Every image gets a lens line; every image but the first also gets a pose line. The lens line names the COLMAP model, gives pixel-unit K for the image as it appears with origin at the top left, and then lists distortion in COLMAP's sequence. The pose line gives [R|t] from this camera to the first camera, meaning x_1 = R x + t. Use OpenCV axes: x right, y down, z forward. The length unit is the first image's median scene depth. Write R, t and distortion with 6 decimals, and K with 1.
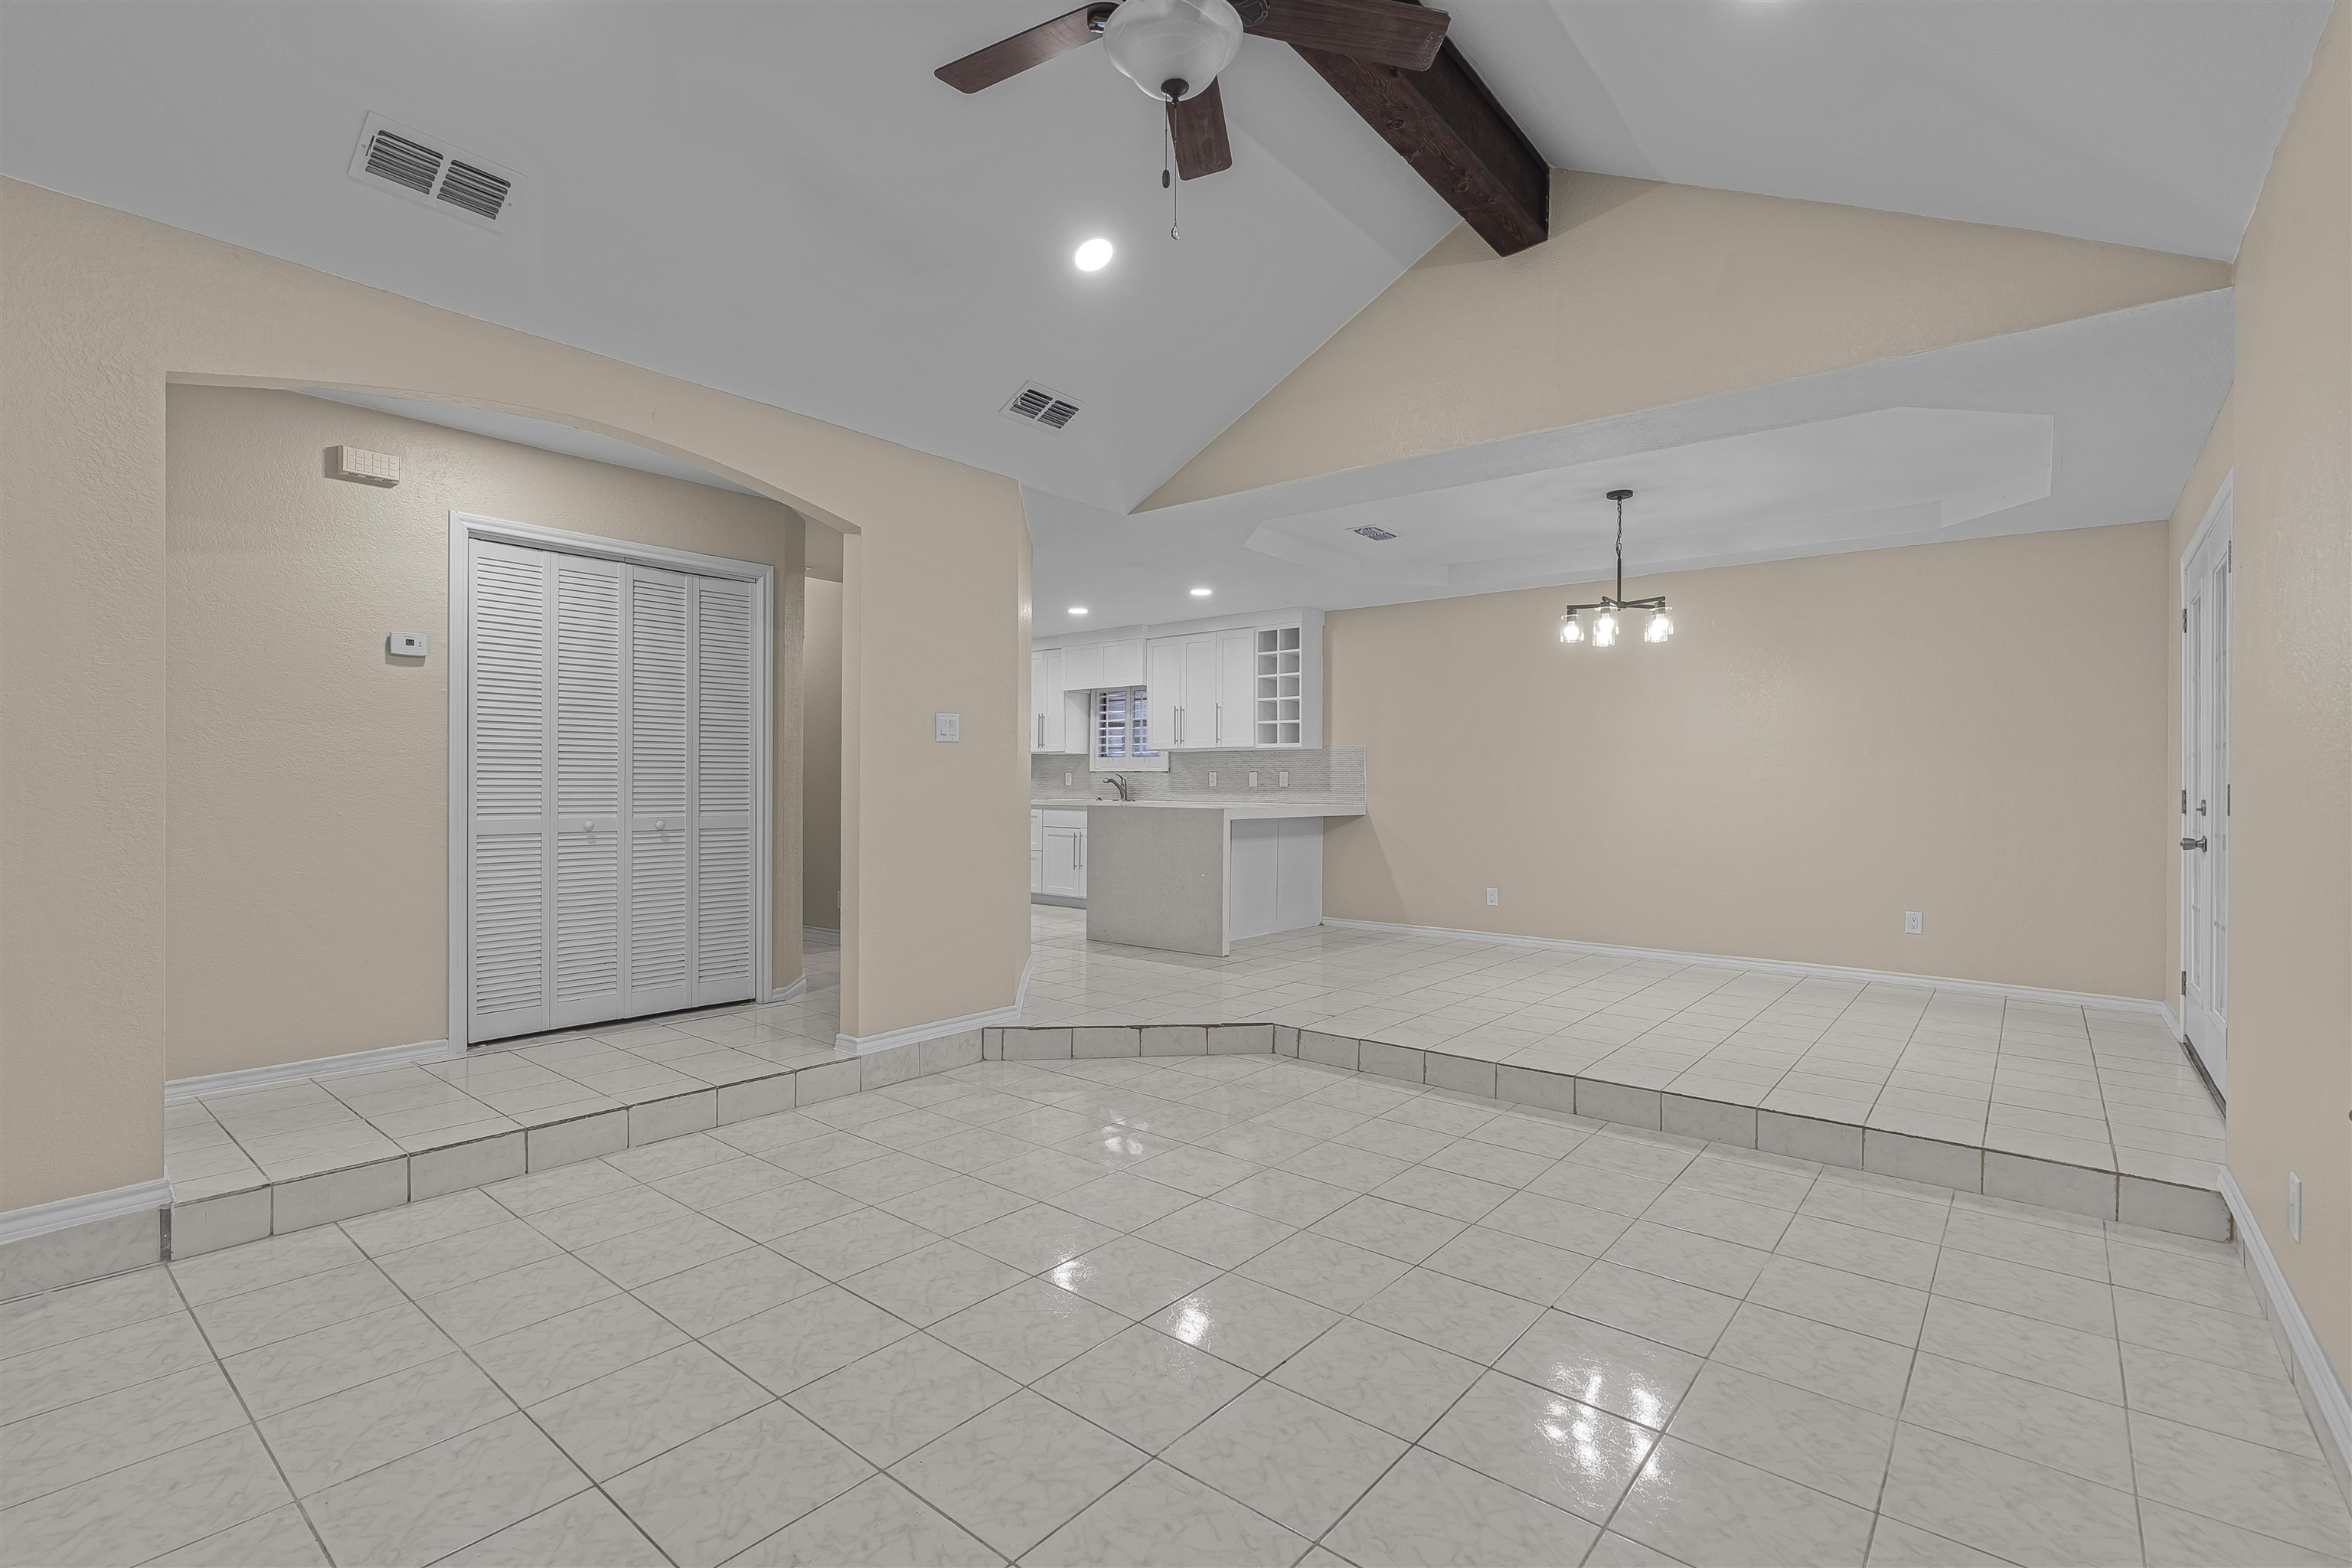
lens RADIAL K [[1059.0, 0, 1178.3], [0, 1059.0, 791.8], [0, 0, 1]] dist [-0.001001, 0.000158]
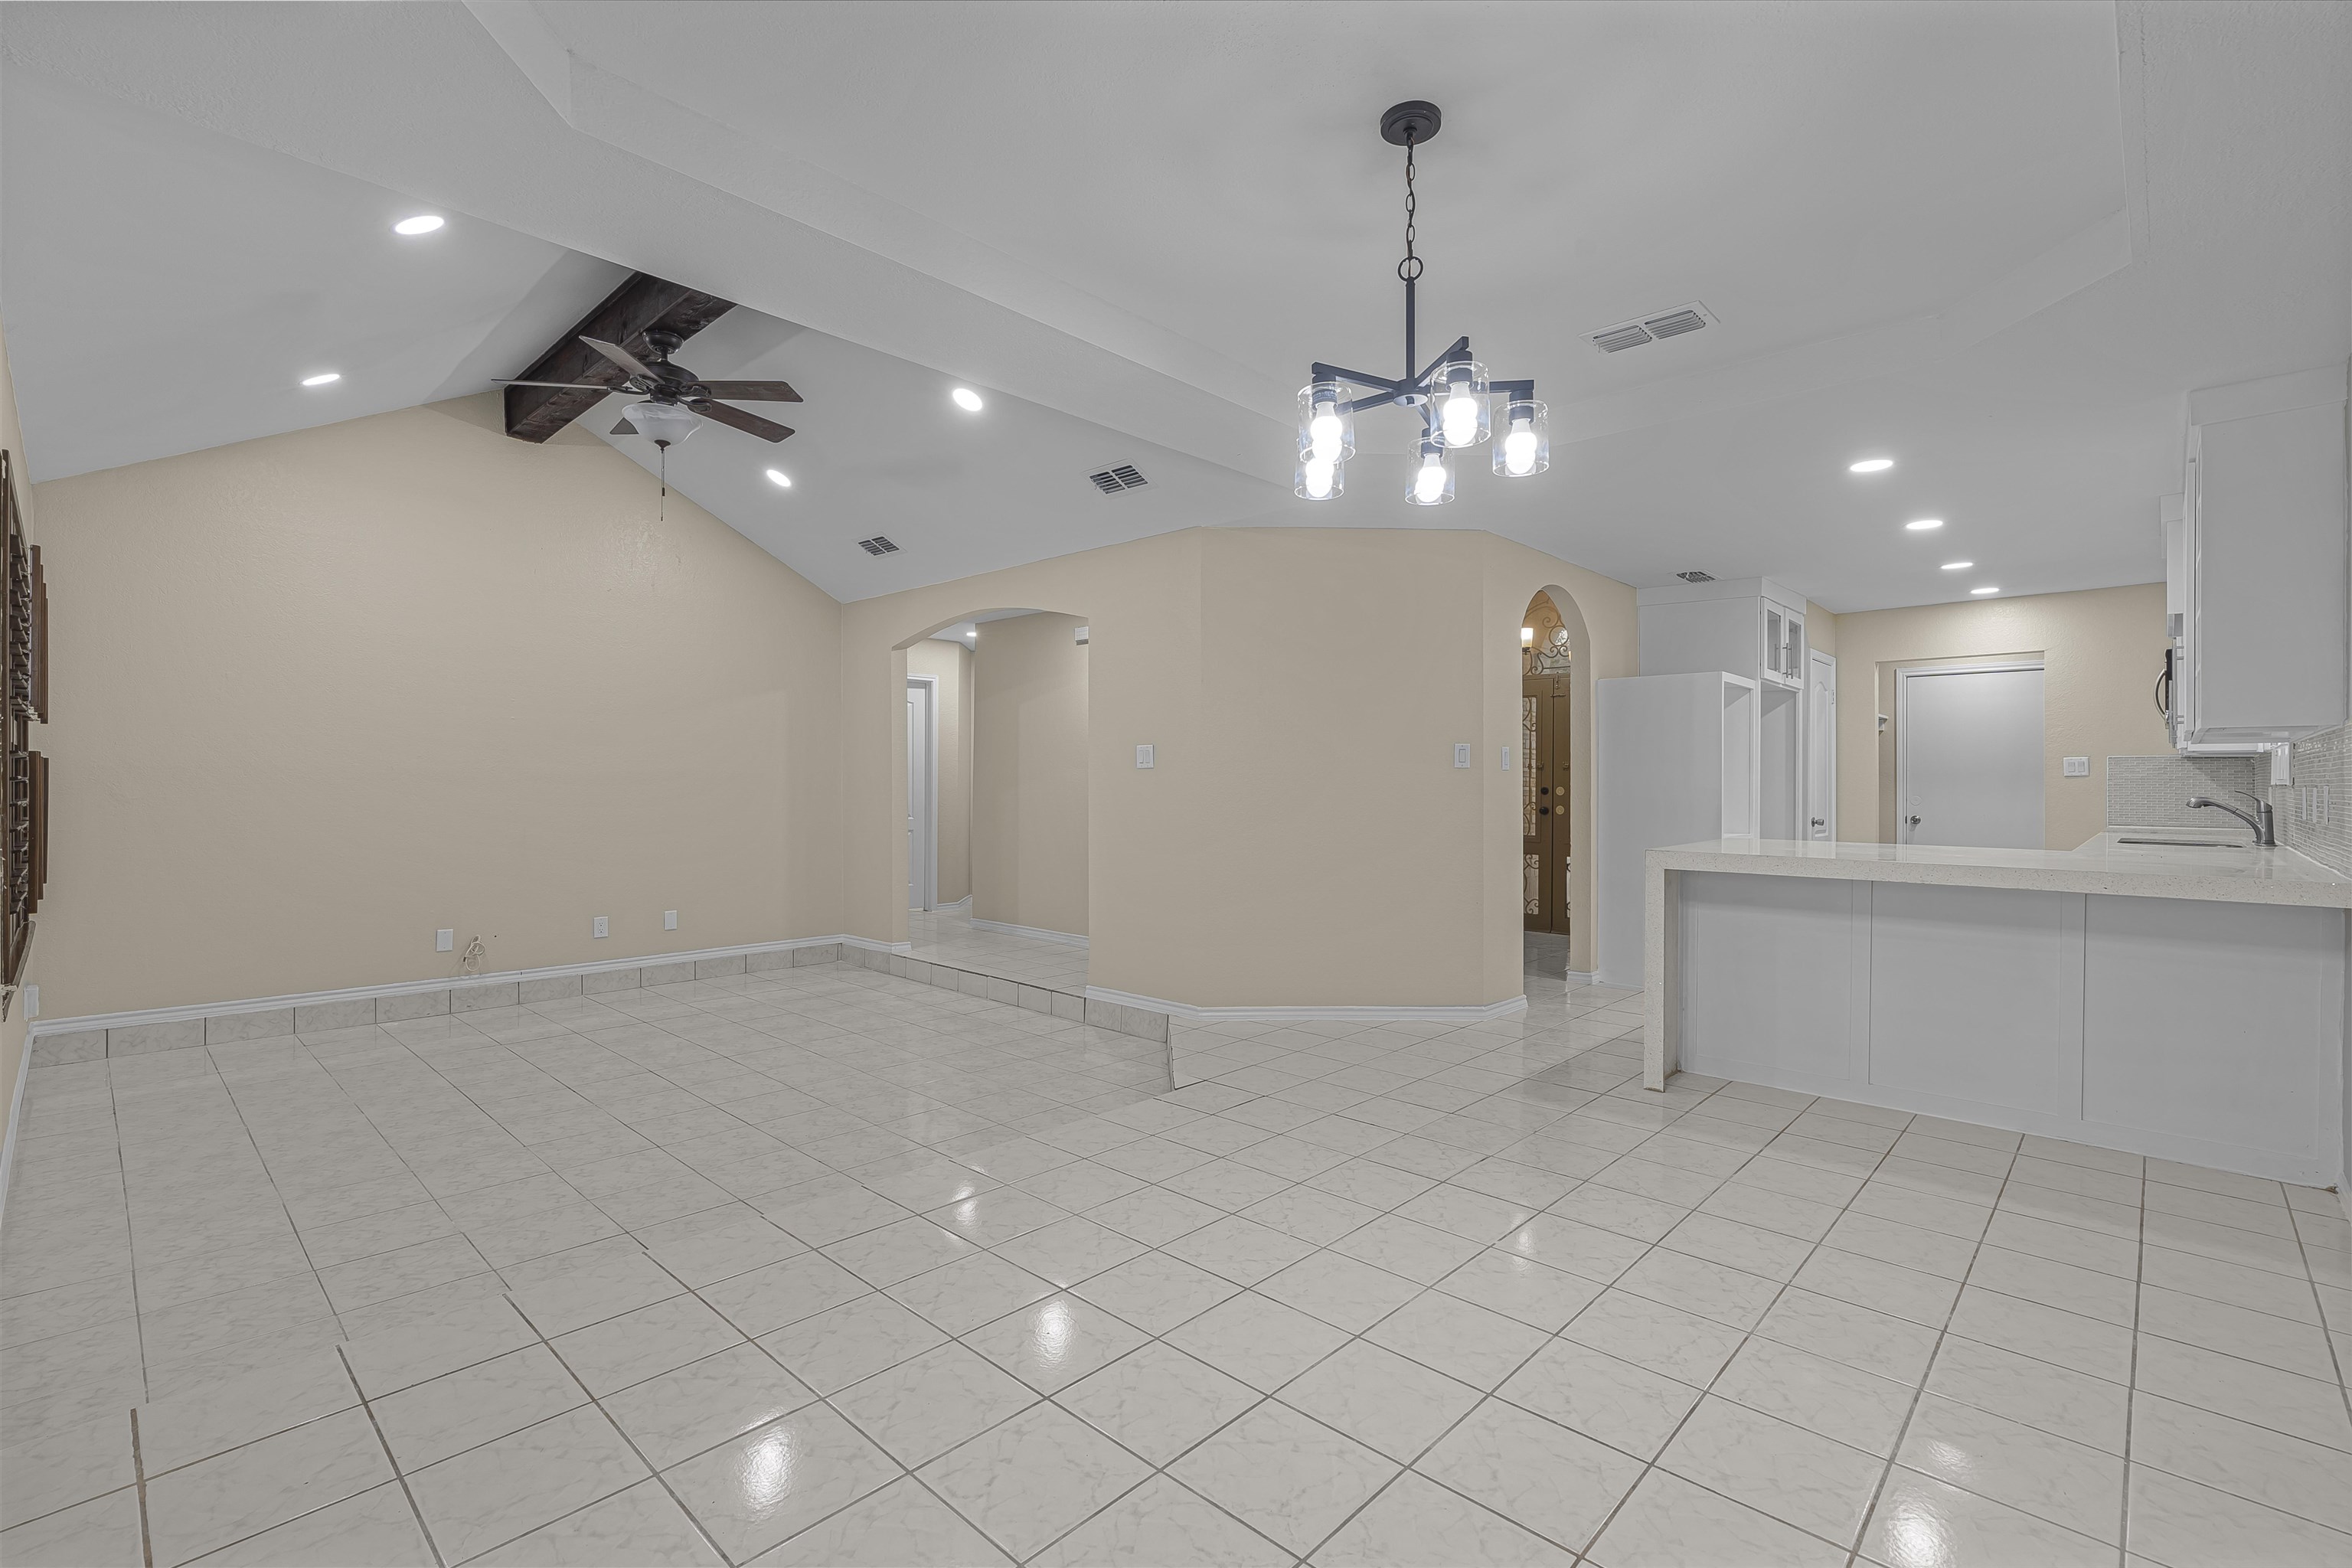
lens RADIAL K [[1054.6, 0, 1174.0], [0, 1054.6, 790.3], [0, 0, 1]] dist [-0.001308, -0.000258]
pose [[-0.073619, 0.001612, -0.997285, 1.145187], [-0.011683, 0.999929, 0.002478, -0.029755], [0.997218, 0.011833, -0.073595, 1.295895]]
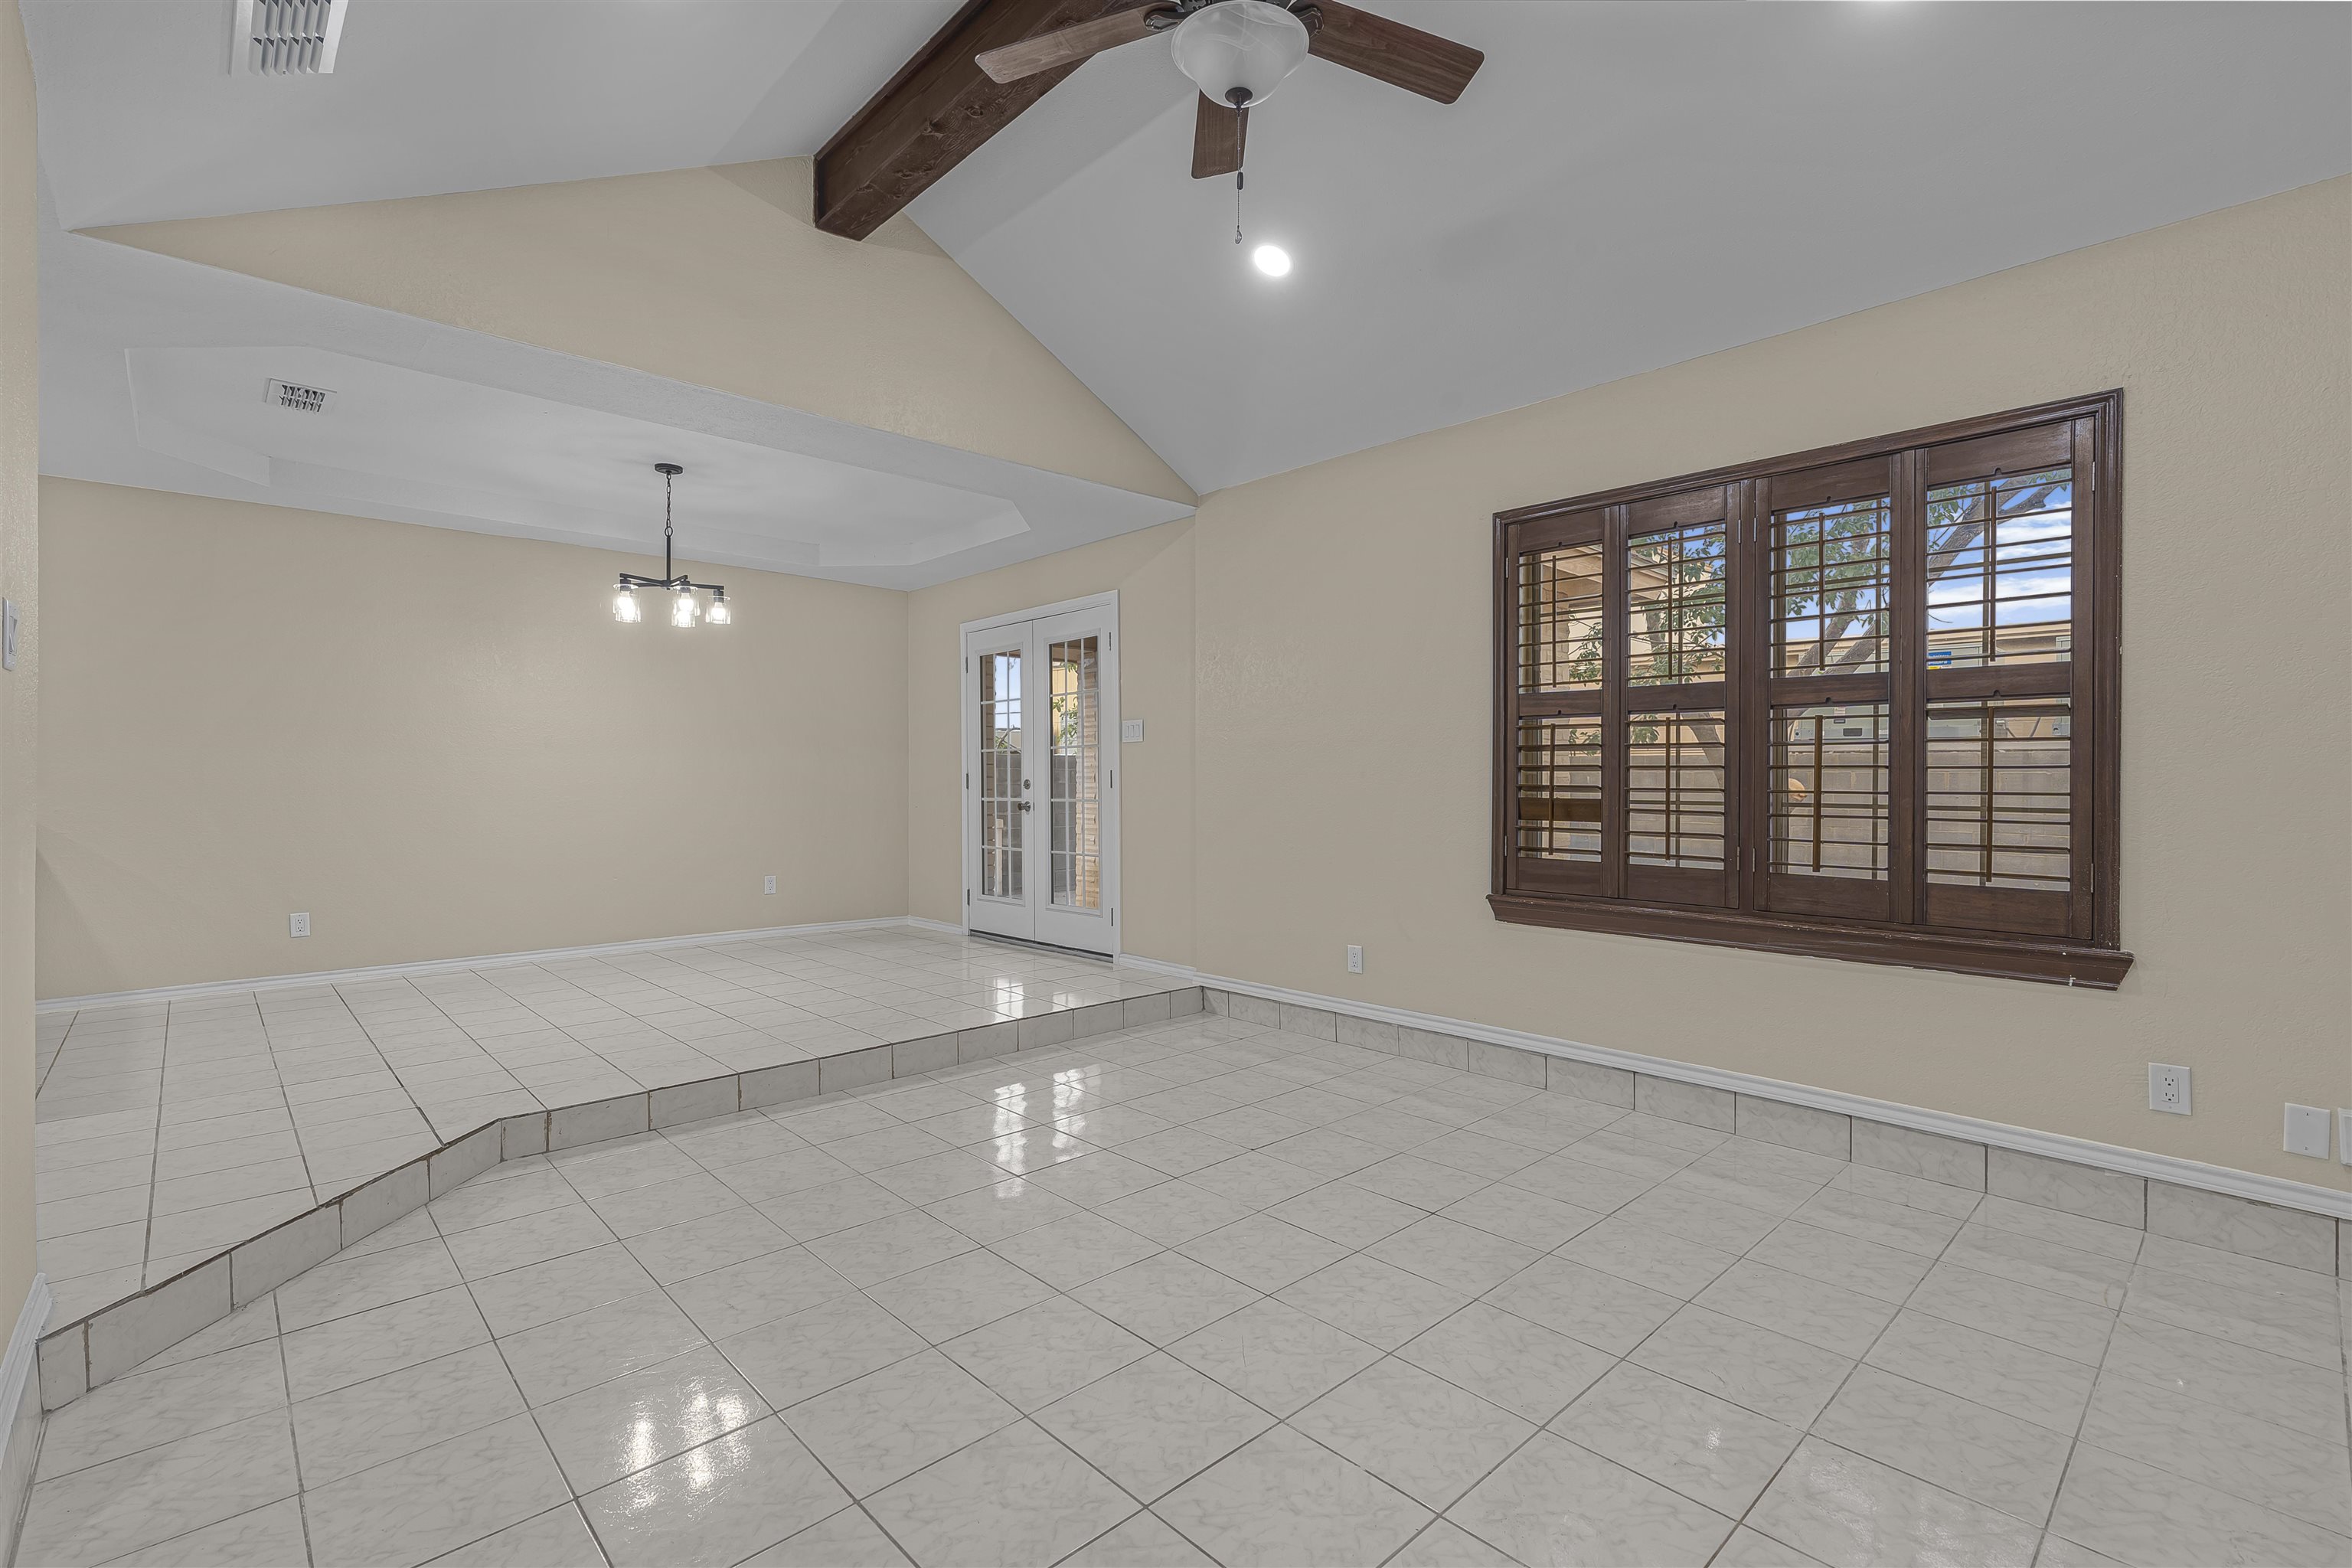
lens RADIAL K [[1060.3, 0, 1162.8], [0, 1060.3, 768.5], [0, 0, 1]] dist [0.000588, 0.000059]
pose [[0.142331, -0.001303, 0.989818, -0.651857], [0.008695, 0.999962, 0.000066, -0.007172], [-0.989781, 0.008598, 0.142337, 0.578337]]
